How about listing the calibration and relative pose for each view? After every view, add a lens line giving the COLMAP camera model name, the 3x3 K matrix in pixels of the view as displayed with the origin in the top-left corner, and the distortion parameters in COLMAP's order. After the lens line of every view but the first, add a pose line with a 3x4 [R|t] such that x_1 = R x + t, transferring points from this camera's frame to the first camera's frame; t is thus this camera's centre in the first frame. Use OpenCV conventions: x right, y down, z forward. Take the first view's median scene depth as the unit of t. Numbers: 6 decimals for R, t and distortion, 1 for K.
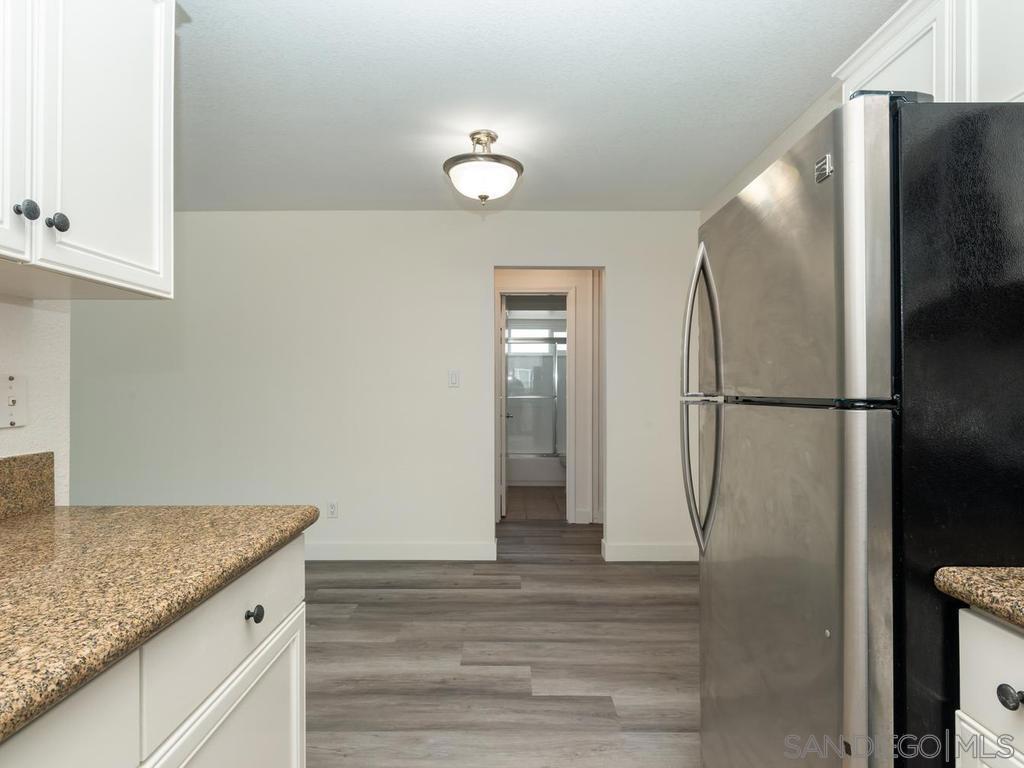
lens RADIAL K [[563.0, 0, 510.5], [0, 563.0, 383.3], [0, 0, 1]] dist [0.003879, 0.000577]
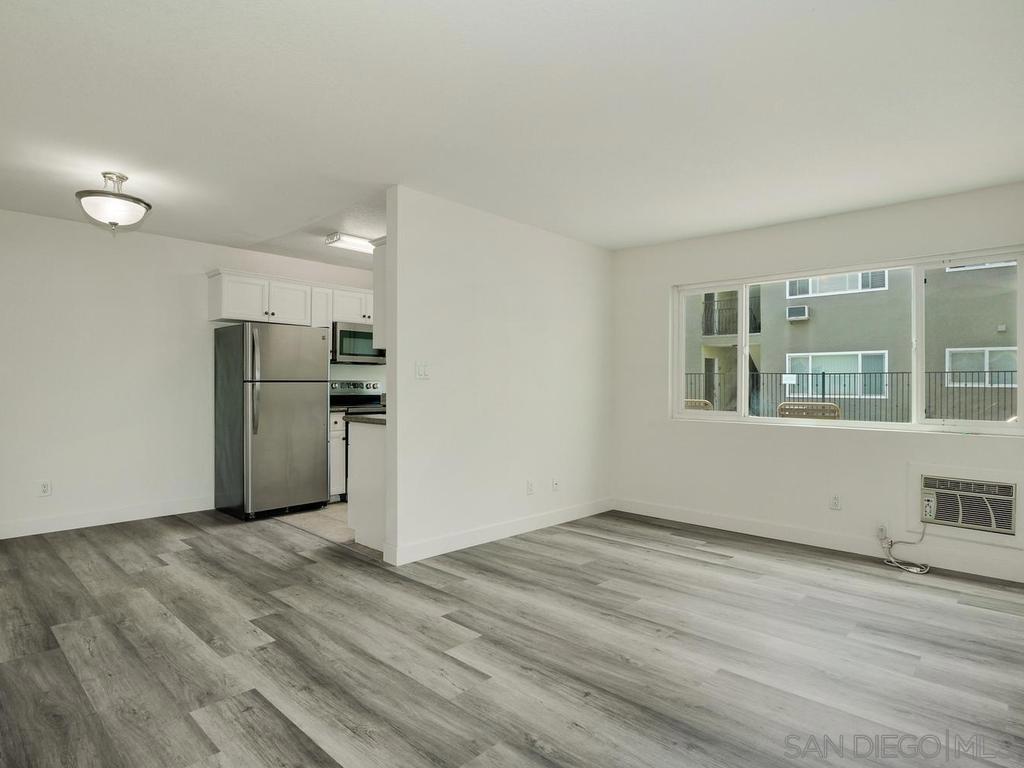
lens RADIAL K [[573.6, 0, 505.1], [0, 573.6, 384.0], [0, 0, 1]] dist [-0.020037, 0.000725]
pose [[-0.723822, -0.000909, 0.689986, -1.823227], [-0.007267, 0.999954, -0.006306, 0.033859], [-0.689949, -0.009579, -0.723795, 1.541319]]
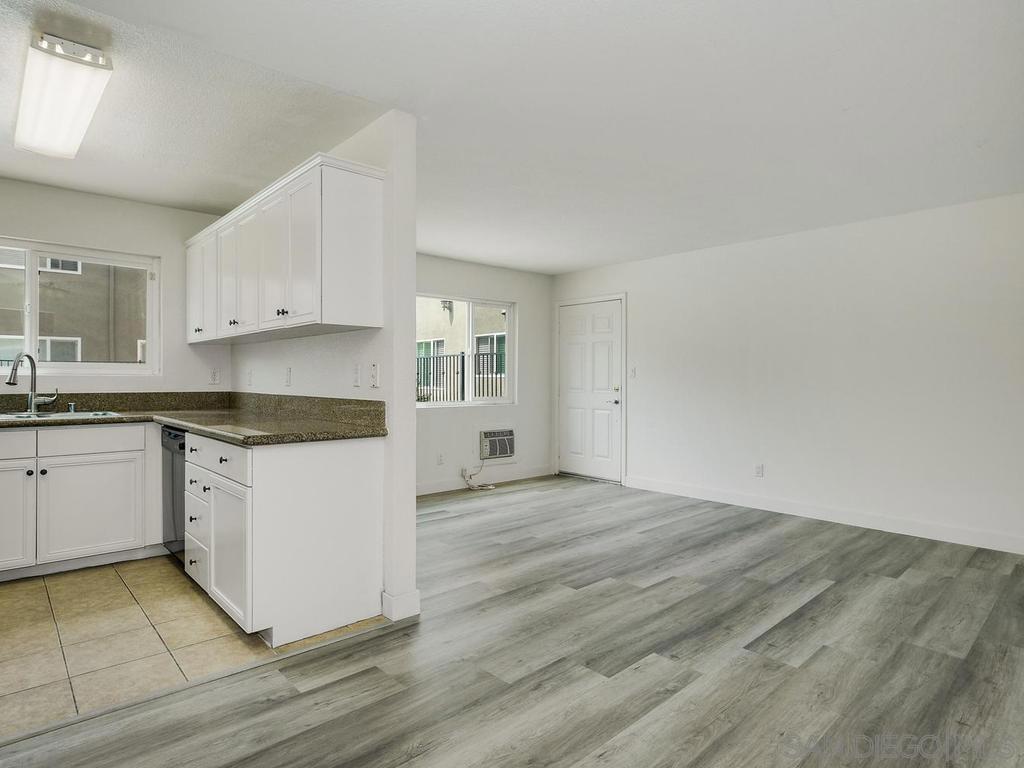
lens RADIAL K [[573.6, 0, 514.2], [0, 573.6, 377.4], [0, 0, 1]] dist [-0.020037, 0.000725]
pose [[-0.729988, -0.000966, -0.683459, 0.137652], [0.000475, 0.999998, -0.001920, 0.025008], [0.683459, -0.001726, -0.729986, 1.631612]]
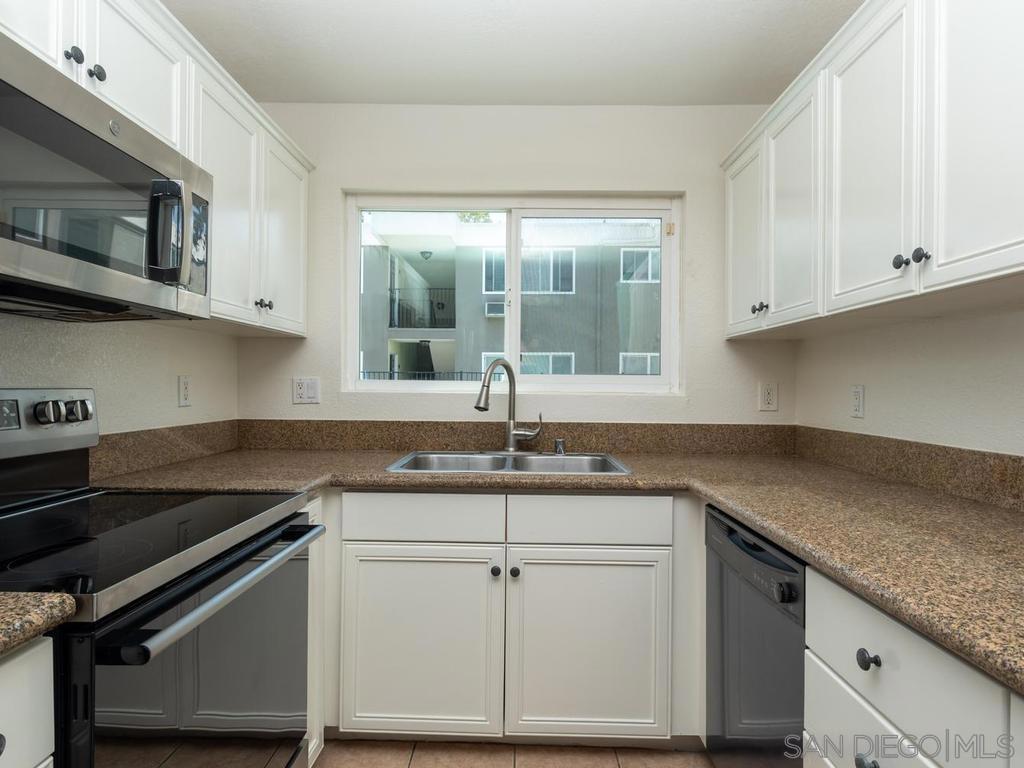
lens RADIAL K [[563.0, 0, 513.4], [0, 563.0, 384.6], [0, 0, 1]] dist [0.003879, 0.000577]
pose [[-0.999952, -0.002819, 0.009426, 0.027477], [-0.002879, 0.999976, -0.006375, 0.003845], [-0.009407, -0.006402, -0.999935, 0.601017]]
